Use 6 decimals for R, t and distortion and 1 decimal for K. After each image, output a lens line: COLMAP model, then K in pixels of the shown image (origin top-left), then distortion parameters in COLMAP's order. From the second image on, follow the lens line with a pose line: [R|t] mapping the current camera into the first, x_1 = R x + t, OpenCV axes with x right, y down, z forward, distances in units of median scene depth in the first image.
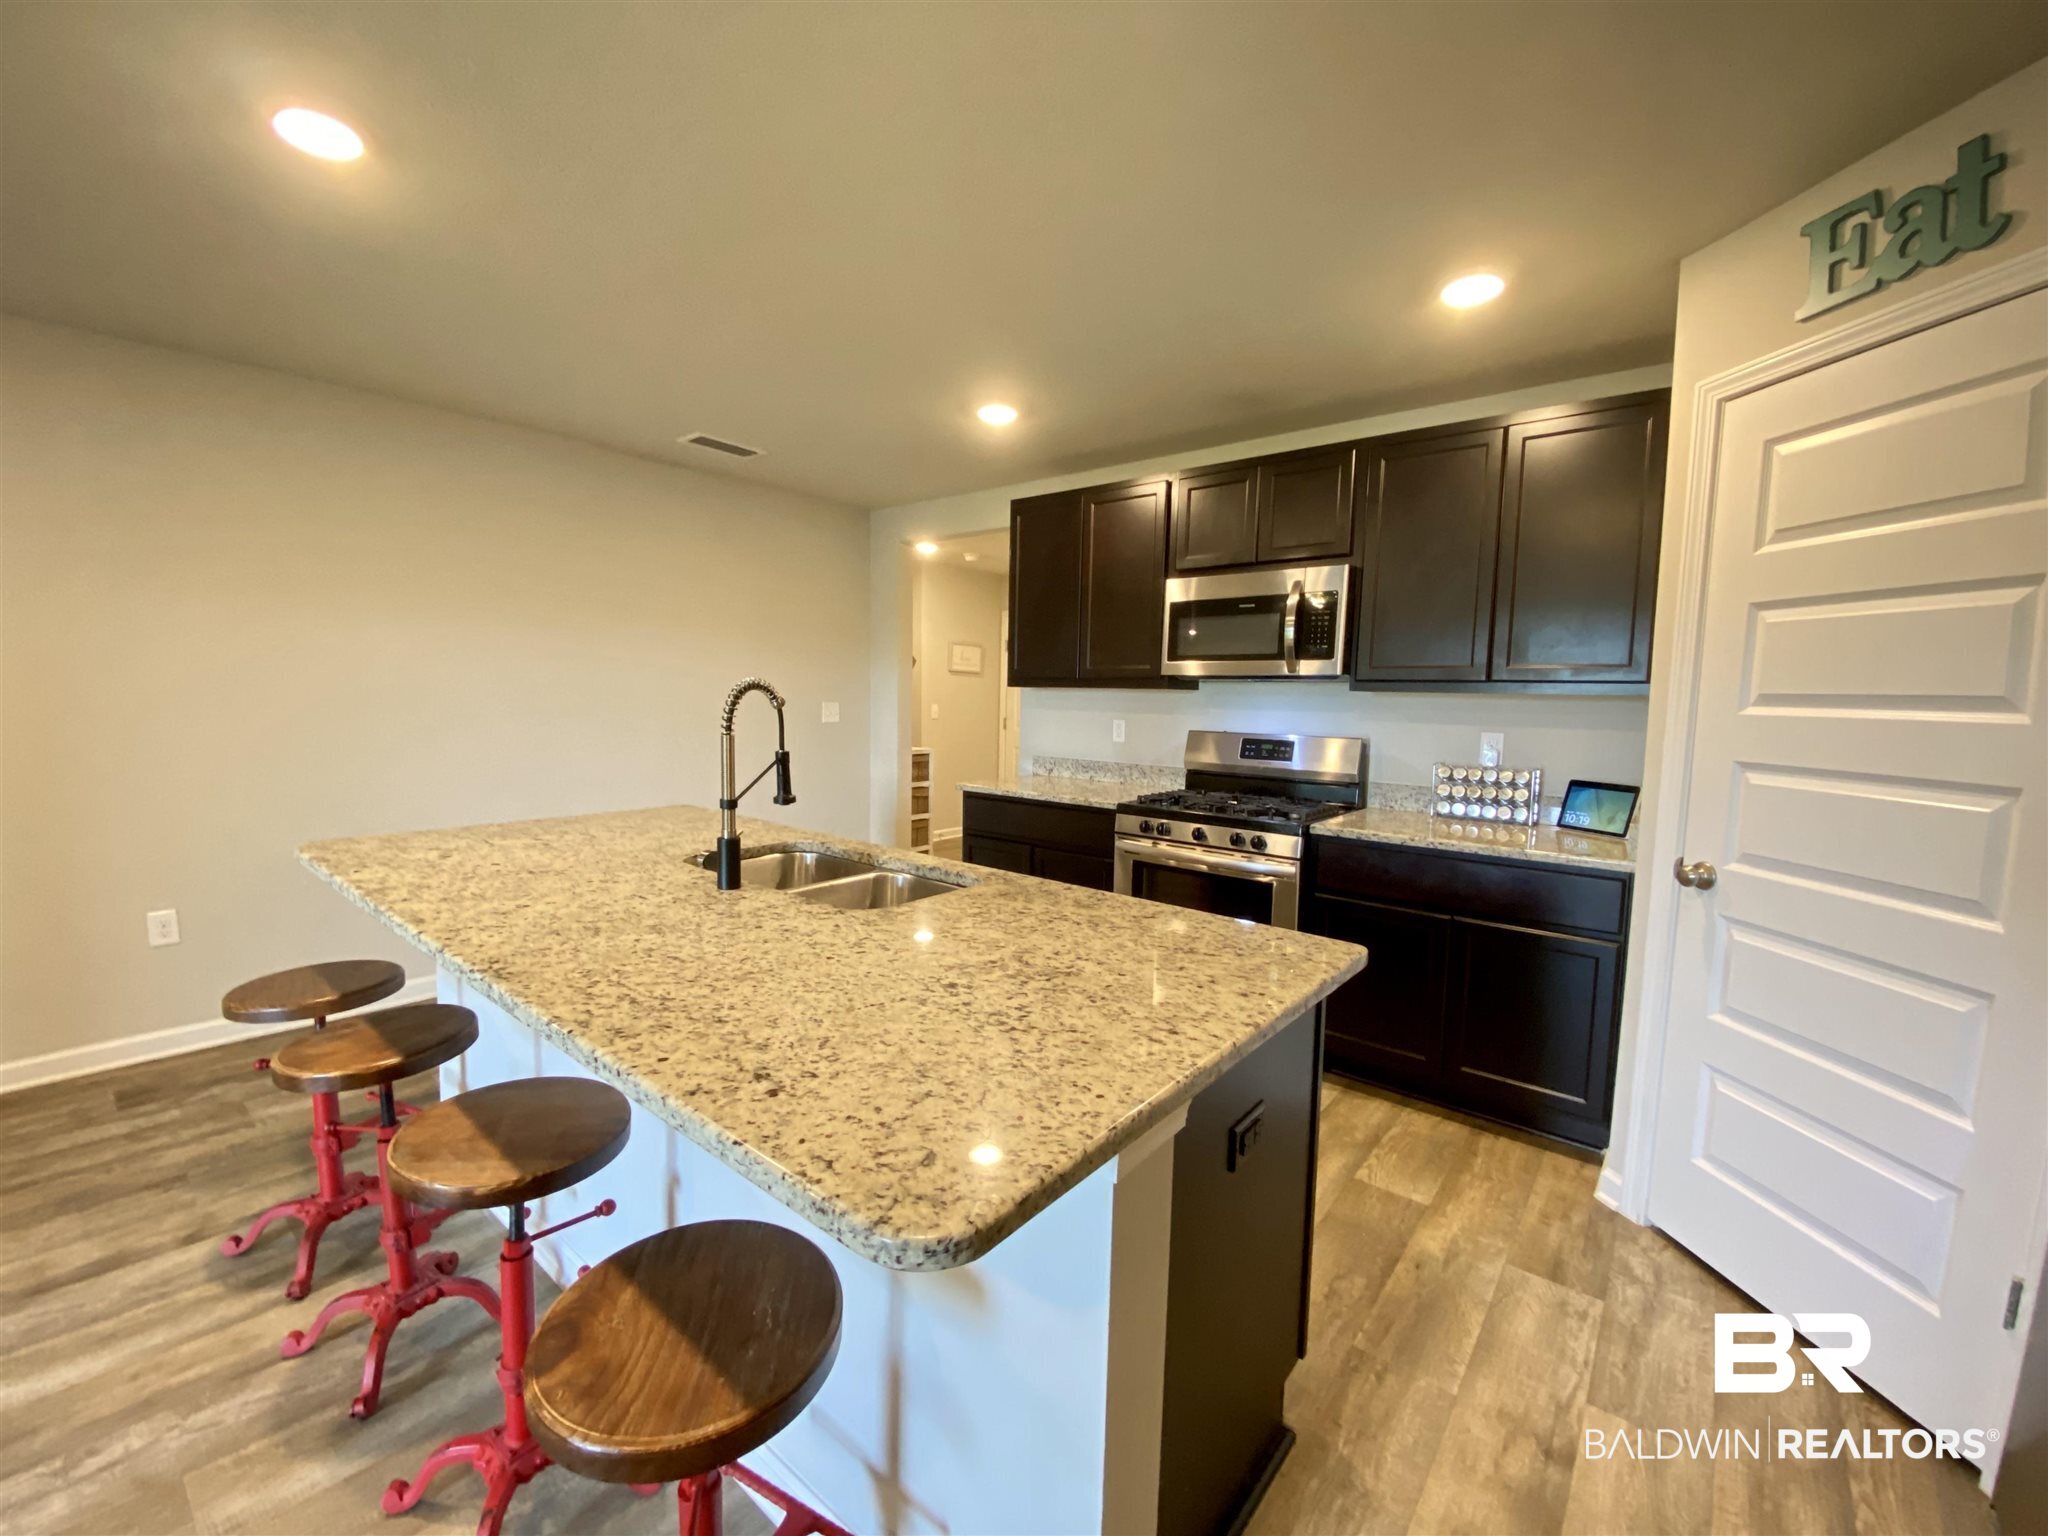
lens RADIAL K [[827.2, 0, 1021.9], [0, 827.2, 764.5], [0, 0, 1]] dist [0.011839, -0.014884]
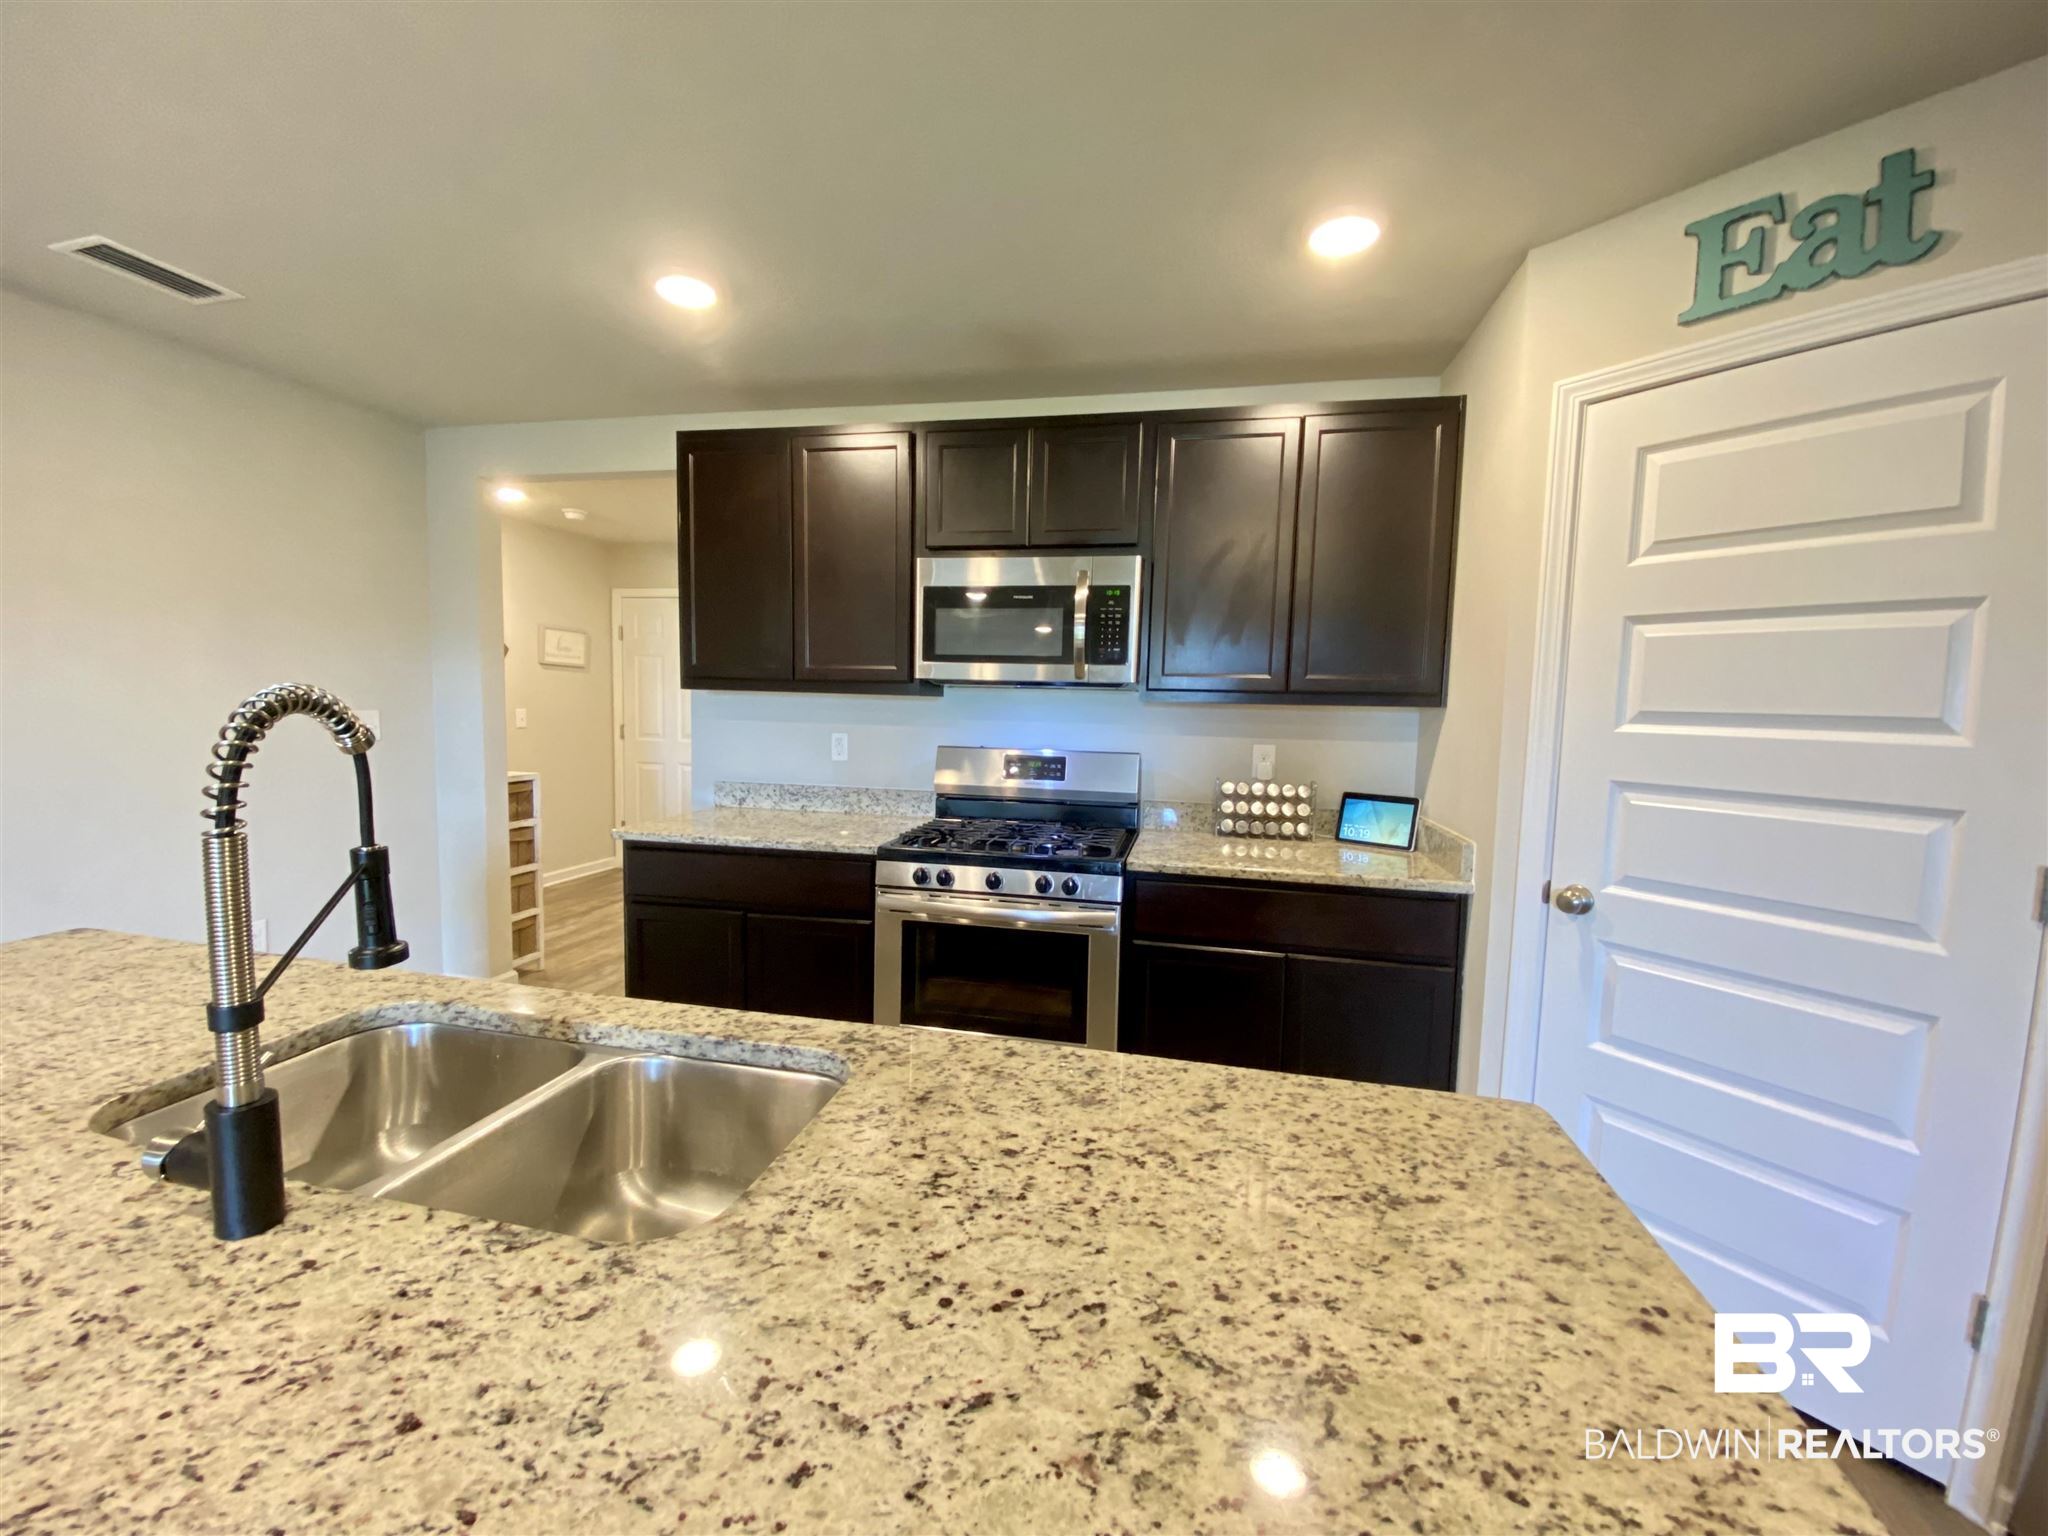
lens RADIAL K [[827.2, 0, 1024.5], [0, 827.2, 765.3], [0, 0, 1]] dist [0.011839, -0.014884]
pose [[0.887006, -0.035622, 0.460383, -0.160332], [0.033785, 0.999354, 0.012232, -0.048101], [-0.460521, 0.004705, 0.887636, 0.391365]]
